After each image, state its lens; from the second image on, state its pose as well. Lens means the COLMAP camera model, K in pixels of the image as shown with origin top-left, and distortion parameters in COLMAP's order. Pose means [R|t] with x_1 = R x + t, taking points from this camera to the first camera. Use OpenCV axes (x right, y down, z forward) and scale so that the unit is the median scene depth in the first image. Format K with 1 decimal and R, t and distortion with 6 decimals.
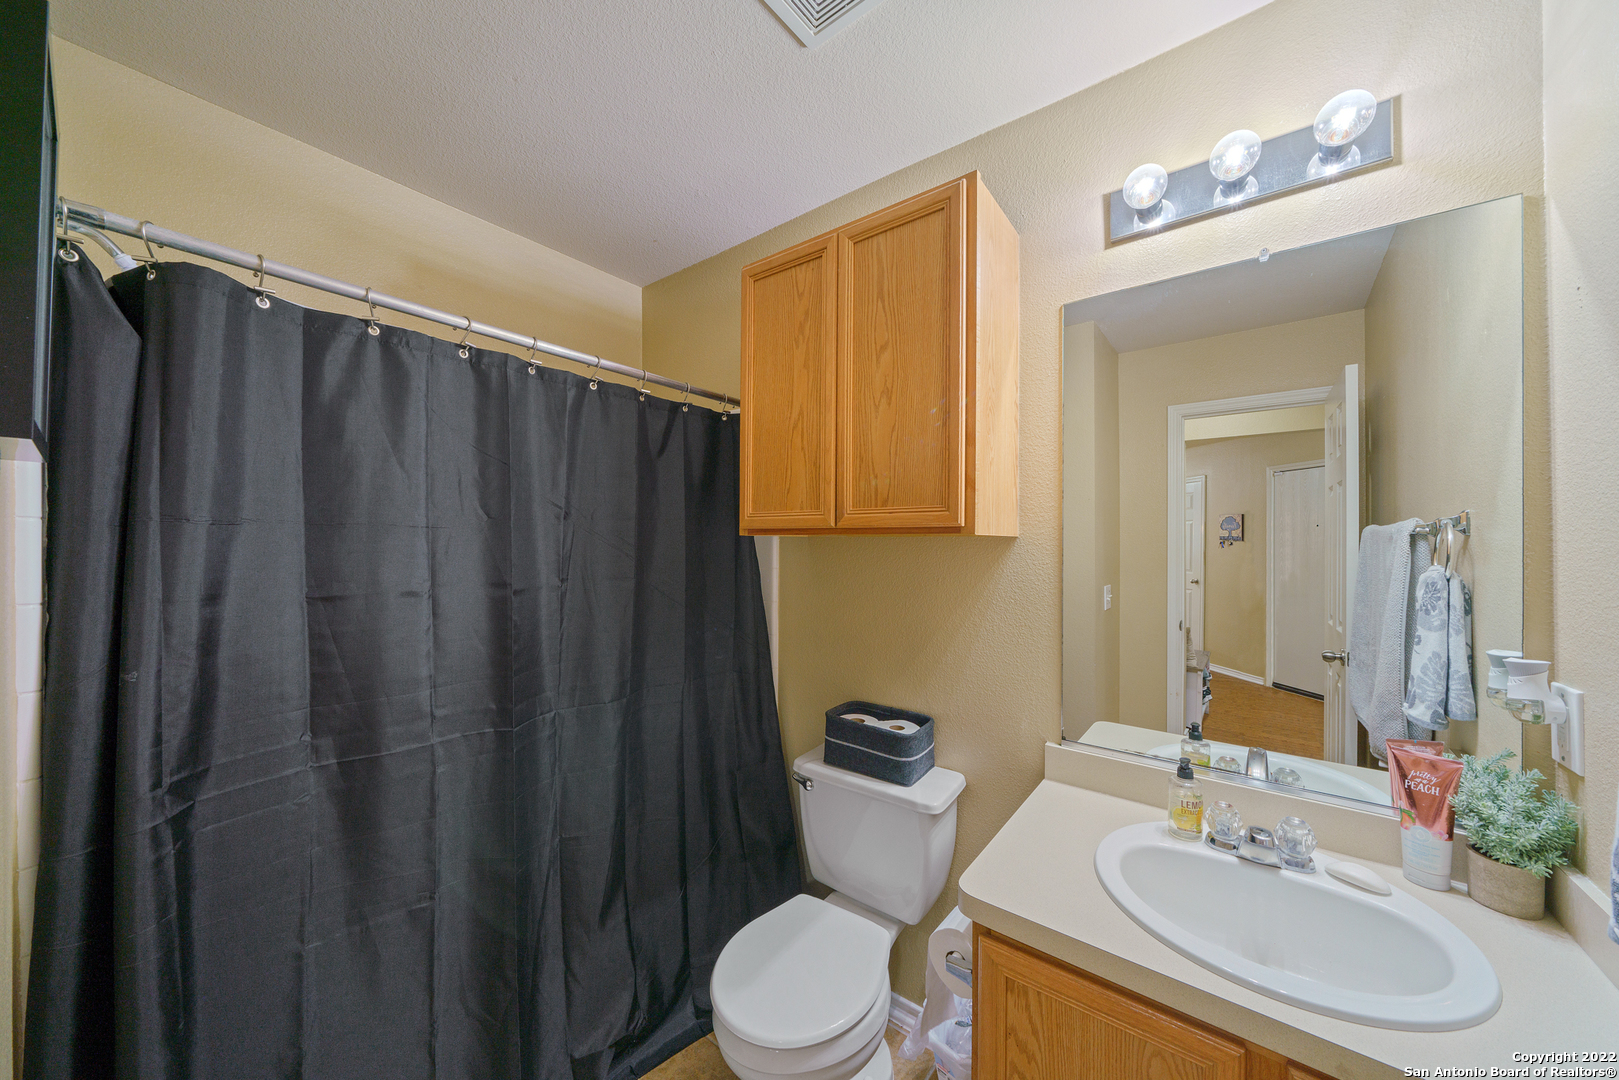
lens RADIAL K [[552.6, 0, 802.9], [0, 552.6, 544.3], [0, 0, 1]] dist [-0.005504, 0.000132]
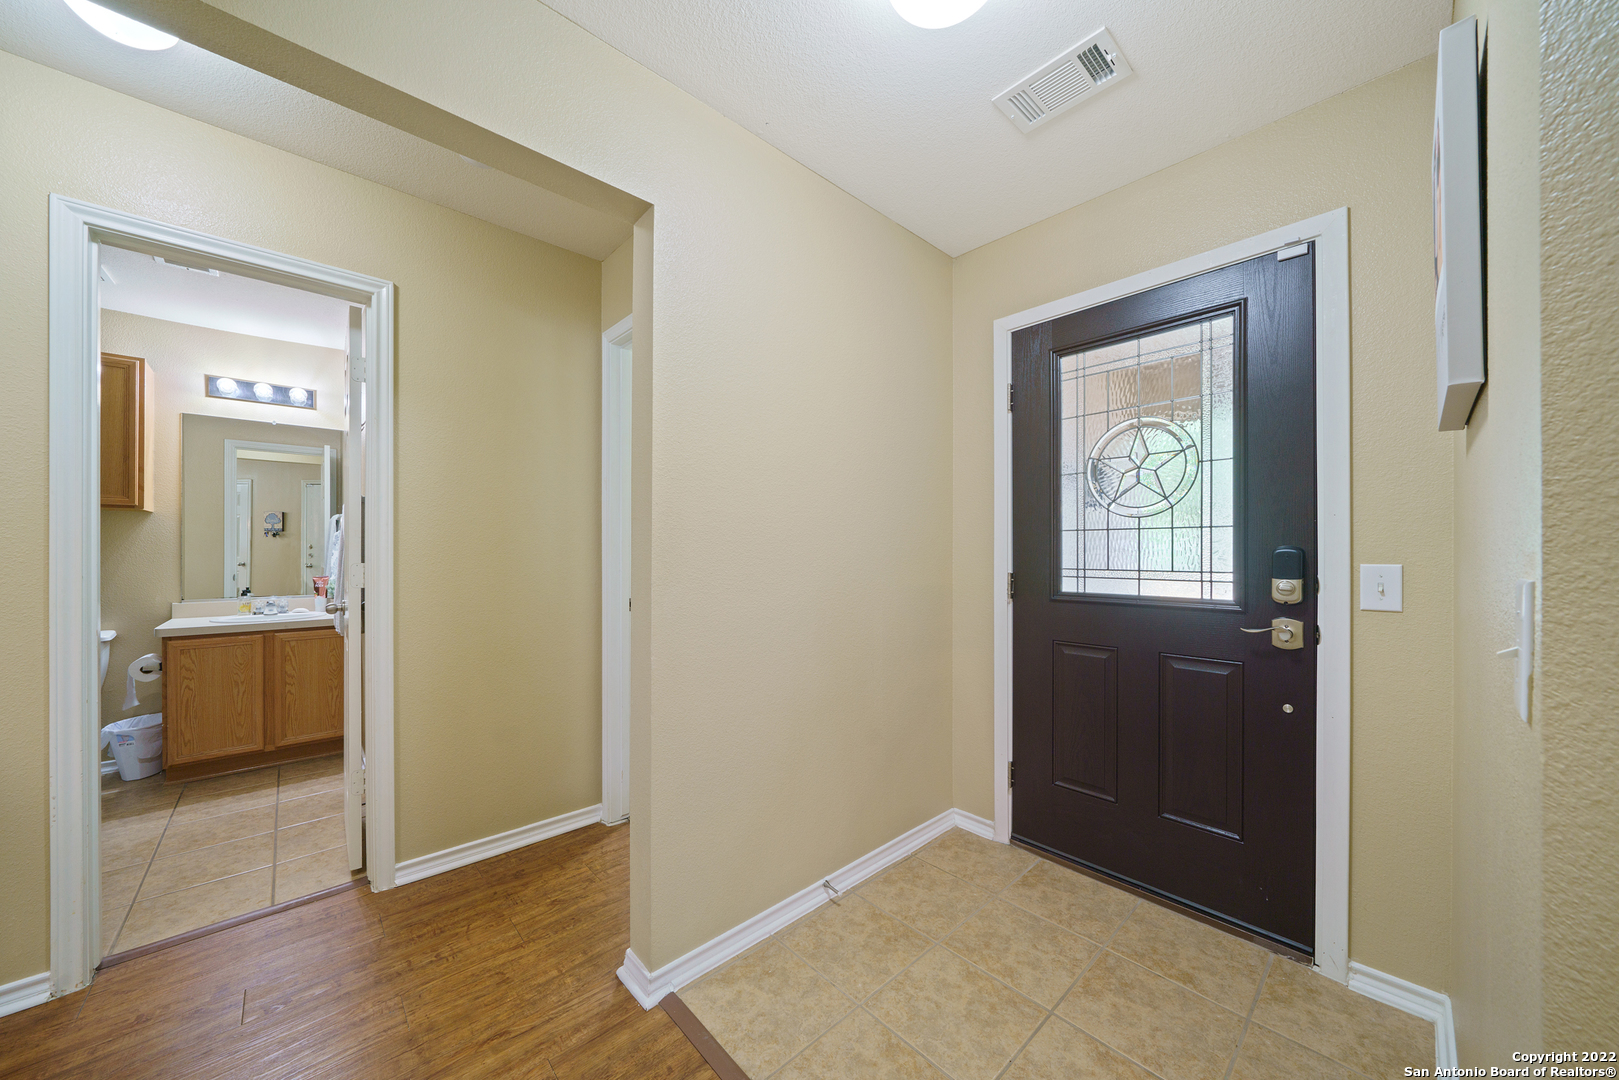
lens RADIAL K [[552.6, 0, 802.9], [0, 552.6, 544.3], [0, 0, 1]] dist [-0.005504, 0.000132]
pose [[0.152162, 0.000837, 0.988355, -0.507004], [0.003469, 0.999993, -0.001380, 0.046228], [-0.988349, 0.003639, 0.152158, -0.693292]]
